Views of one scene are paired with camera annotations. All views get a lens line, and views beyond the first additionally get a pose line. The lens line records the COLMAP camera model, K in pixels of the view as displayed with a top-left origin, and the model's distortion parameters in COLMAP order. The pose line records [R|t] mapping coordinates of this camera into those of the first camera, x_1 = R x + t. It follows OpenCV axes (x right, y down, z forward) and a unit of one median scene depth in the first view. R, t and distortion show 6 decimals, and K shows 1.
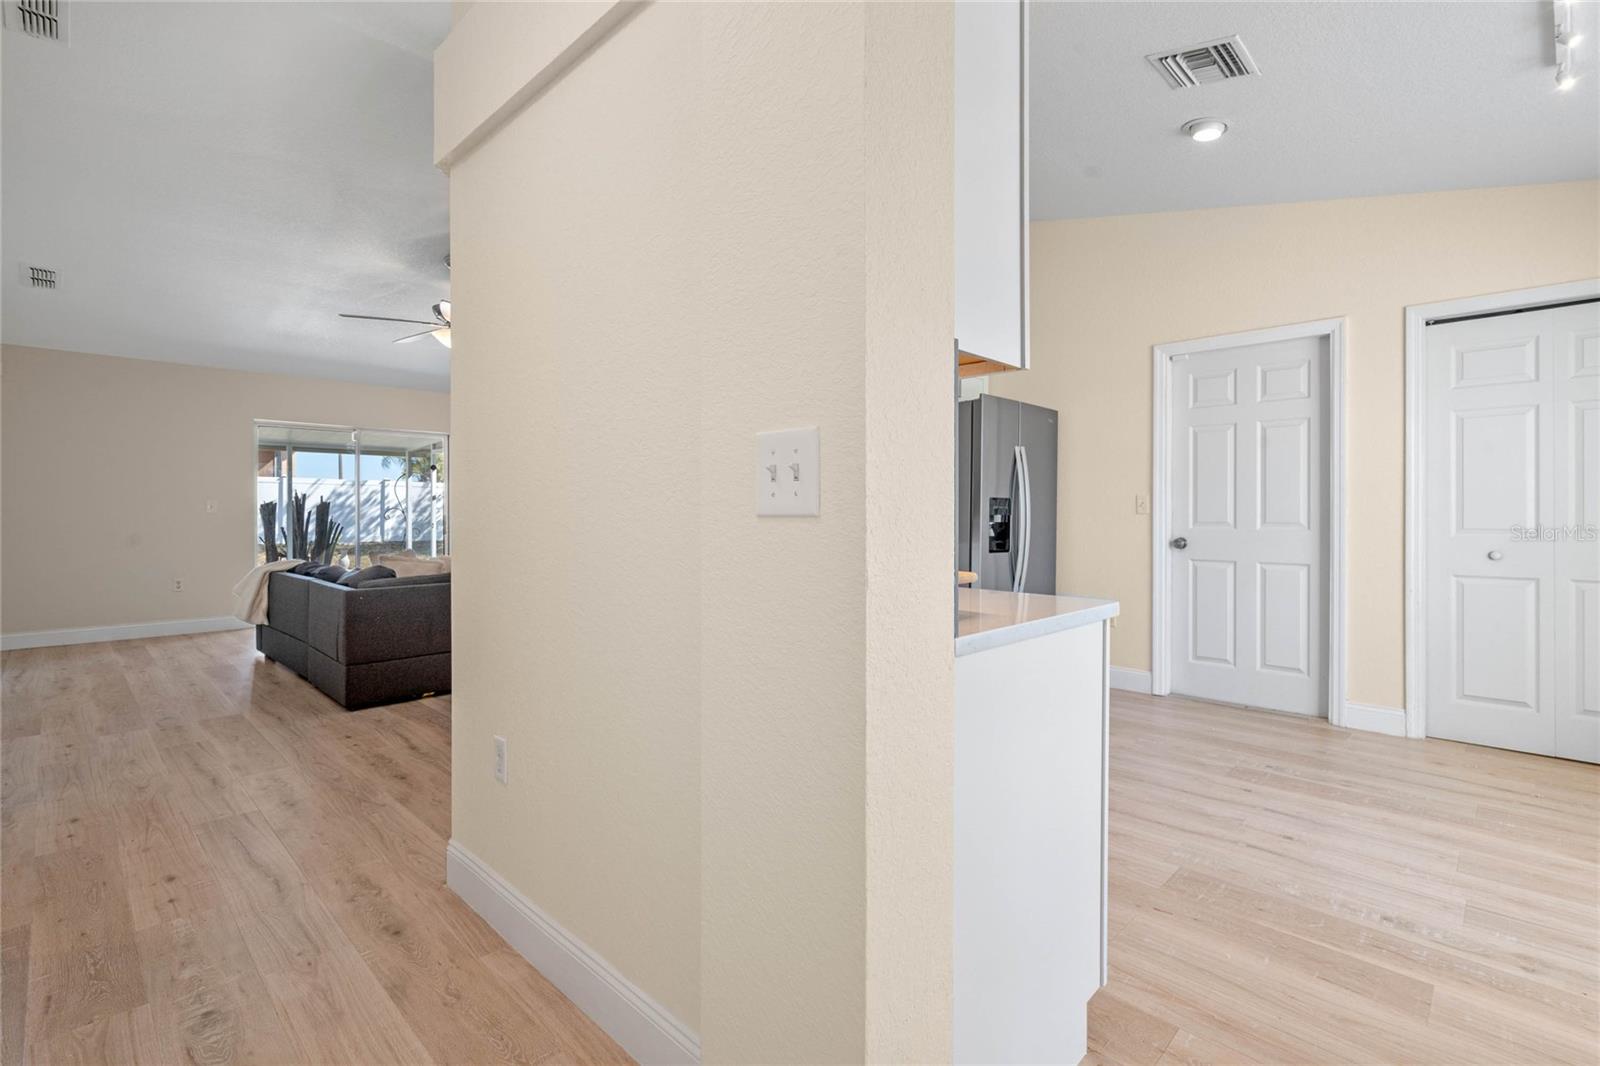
lens RADIAL K [[735.2, 0, 810.8], [0, 735.2, 526.7], [0, 0, 1]] dist [-0.004445, 0.000944]
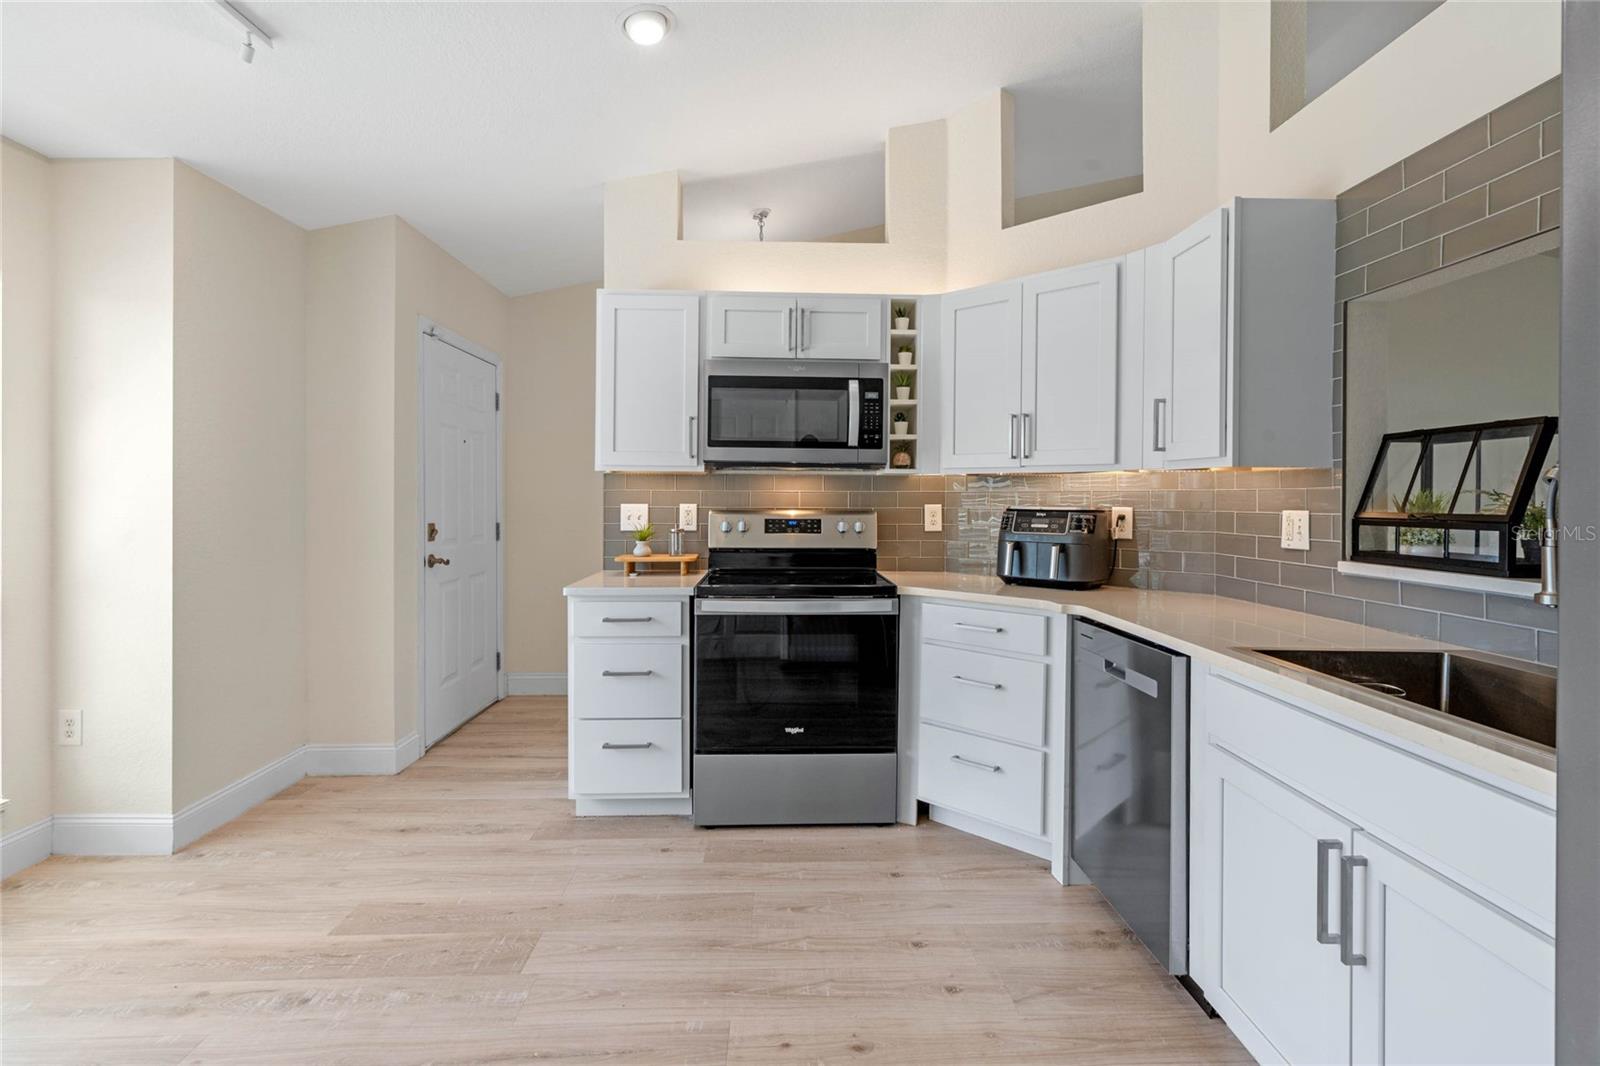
lens RADIAL K [[735.2, 0, 797.1], [0, 735.2, 500.0], [0, 0, 1]] dist [-0.004445, 0.000944]
pose [[-0.702360, 0.001719, -0.711819, 0.545655], [-0.017071, 0.999669, 0.019257, -0.062041], [0.711617, 0.025677, -0.702098, 1.119282]]
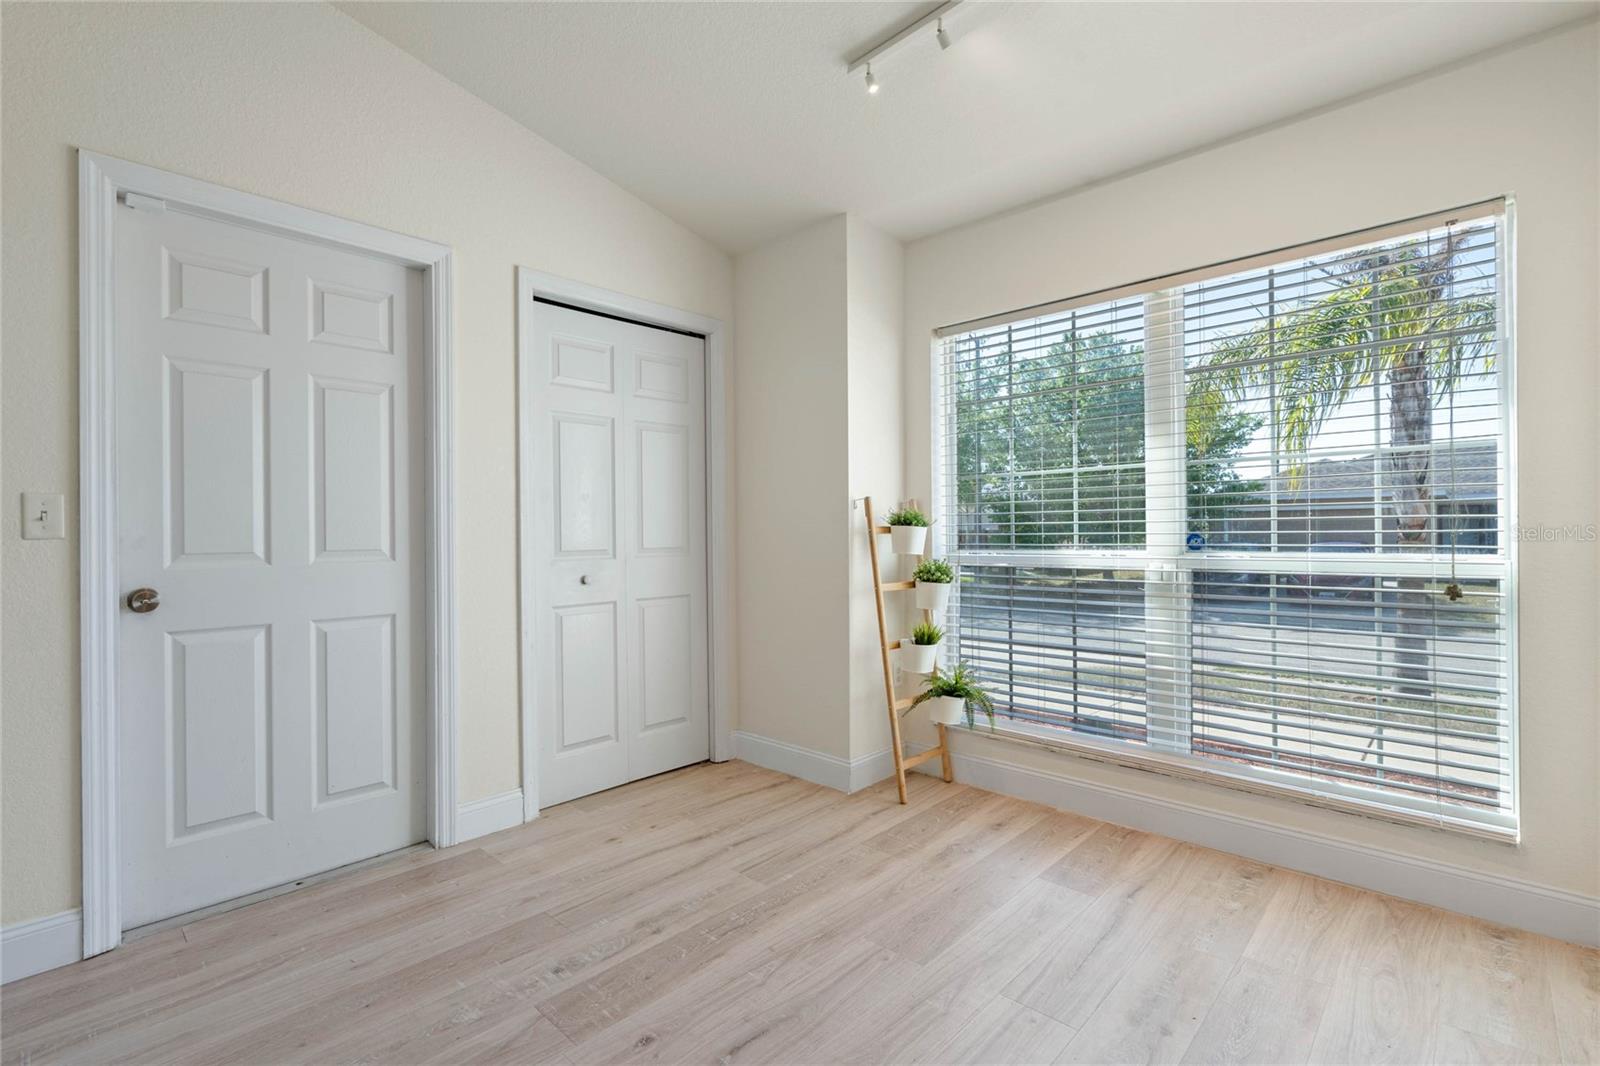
lens RADIAL K [[735.2, 0, 808.9], [0, 735.2, 527.9], [0, 0, 1]] dist [-0.004445, 0.000944]
pose [[-0.015986, -0.001524, 0.999871, 0.035576], [0.025582, 0.999671, 0.001933, -0.016997], [-0.999545, 0.025610, -0.015942, 0.698321]]
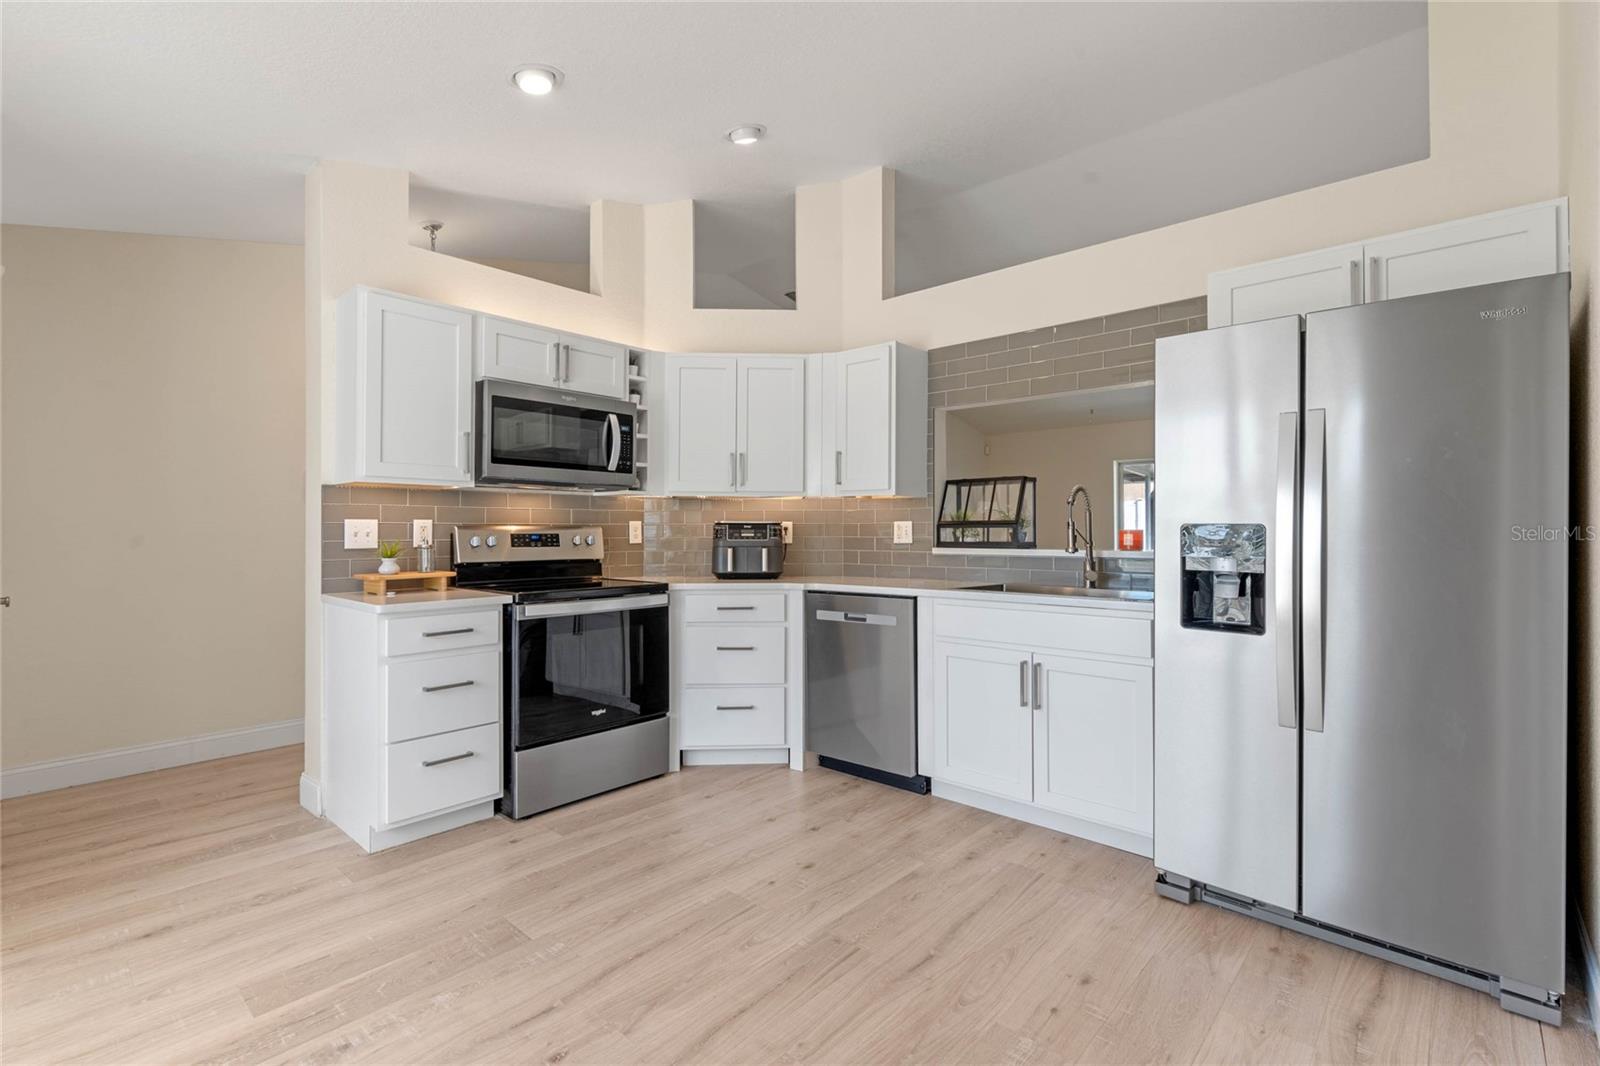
lens RADIAL K [[735.2, 0, 791.5], [0, 735.2, 527.2], [0, 0, 1]] dist [-0.004445, 0.000944]
pose [[0.020771, -0.001516, -0.999783, 0.887456], [-0.020131, 0.999795, -0.001935, -0.035238], [0.999582, 0.020167, 0.020736, 0.804692]]
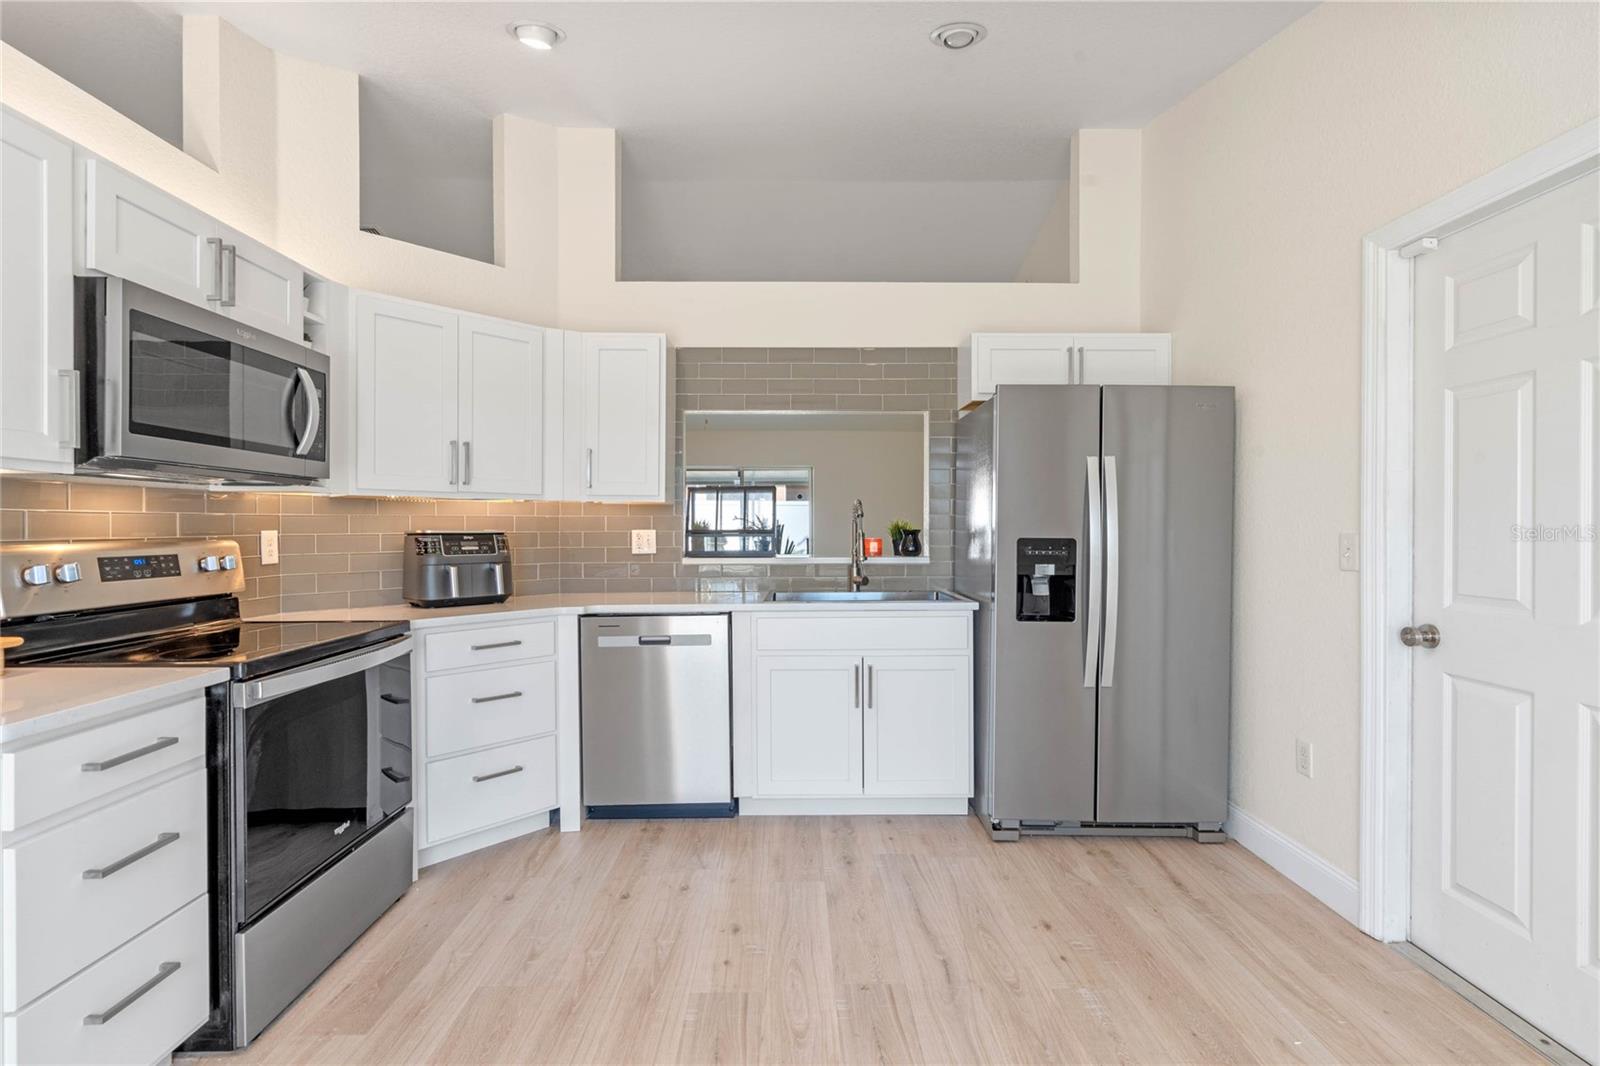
lens RADIAL K [[735.2, 0, 802.7], [0, 735.2, 532.3], [0, 0, 1]] dist [-0.004445, 0.000944]
pose [[0.706515, 0.008177, -0.707651, 0.664749], [-0.014665, 0.999888, -0.003089, -0.045402], [0.707546, 0.012560, 0.706556, 0.449437]]
